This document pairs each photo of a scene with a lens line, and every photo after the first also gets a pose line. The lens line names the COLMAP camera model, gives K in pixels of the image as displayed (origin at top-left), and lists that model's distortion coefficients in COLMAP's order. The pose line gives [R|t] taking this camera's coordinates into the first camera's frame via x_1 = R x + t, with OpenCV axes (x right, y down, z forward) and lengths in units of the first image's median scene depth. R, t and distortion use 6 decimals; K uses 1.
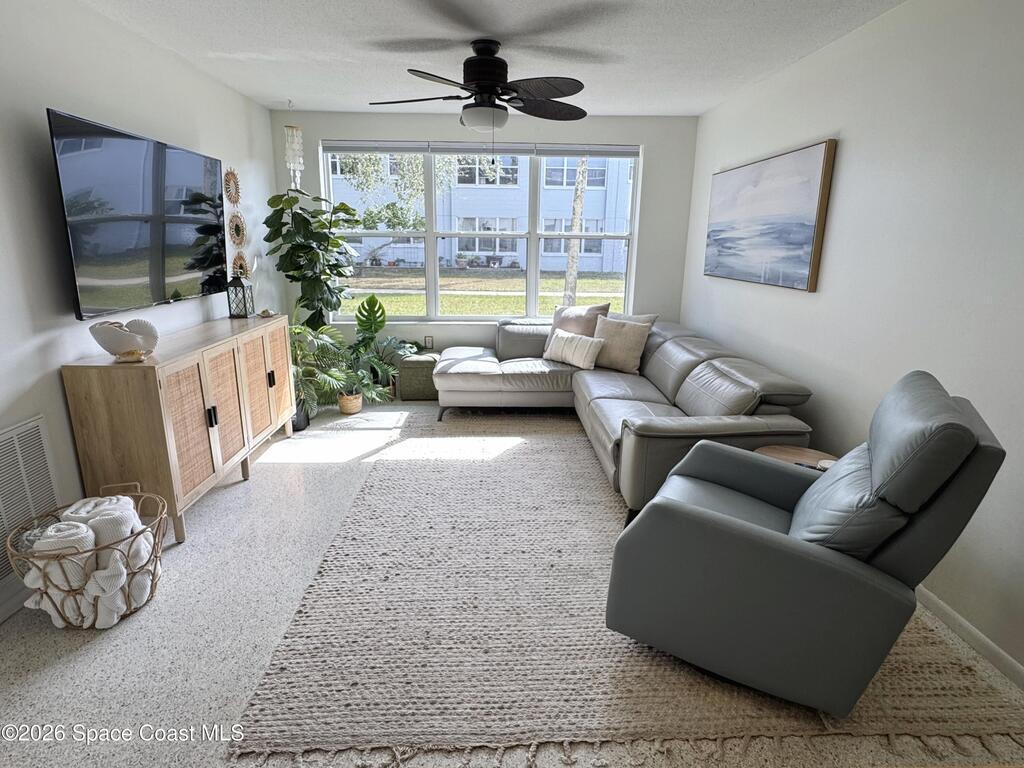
lens RADIAL K [[563.3, 0, 511.3], [0, 563.3, 384.7], [0, 0, 1]] dist [-0.003708, -0.000605]
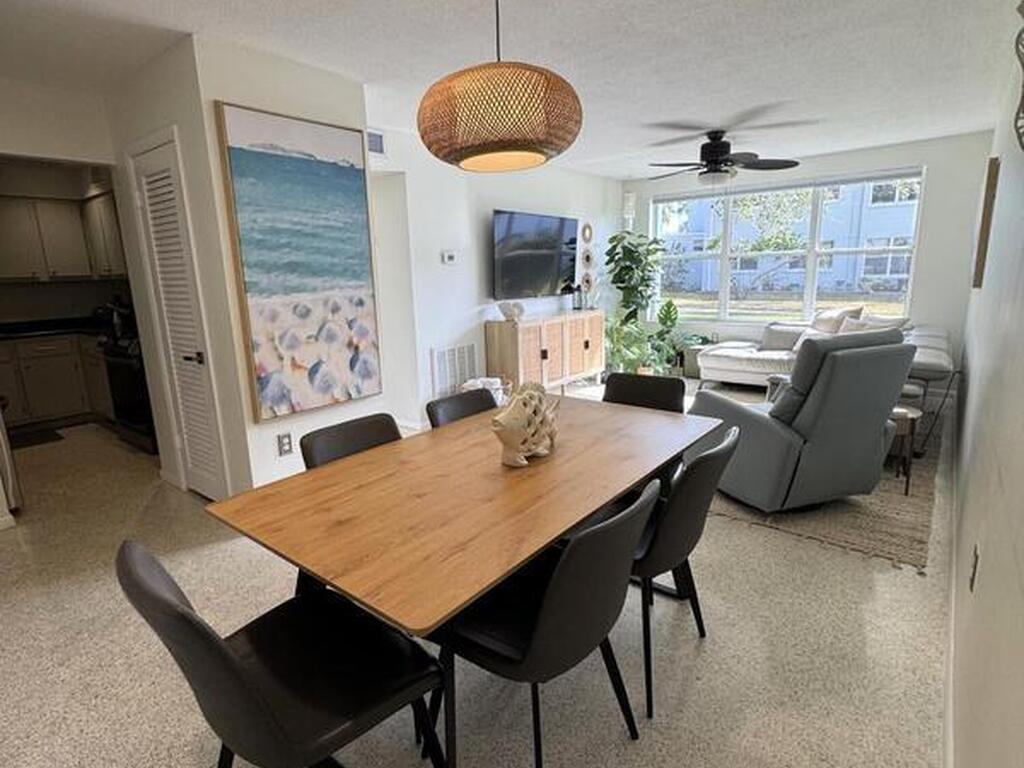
lens RADIAL K [[544.2, 0, 513.0], [0, 544.2, 384.8], [0, 0, 1]] dist [-0.000396, 0.000851]
pose [[0.760570, 0.103091, -0.641019, 0.386768], [-0.130828, 0.991396, 0.004212, 0.108623], [0.635938, 0.080659, 0.767514, -0.321016]]
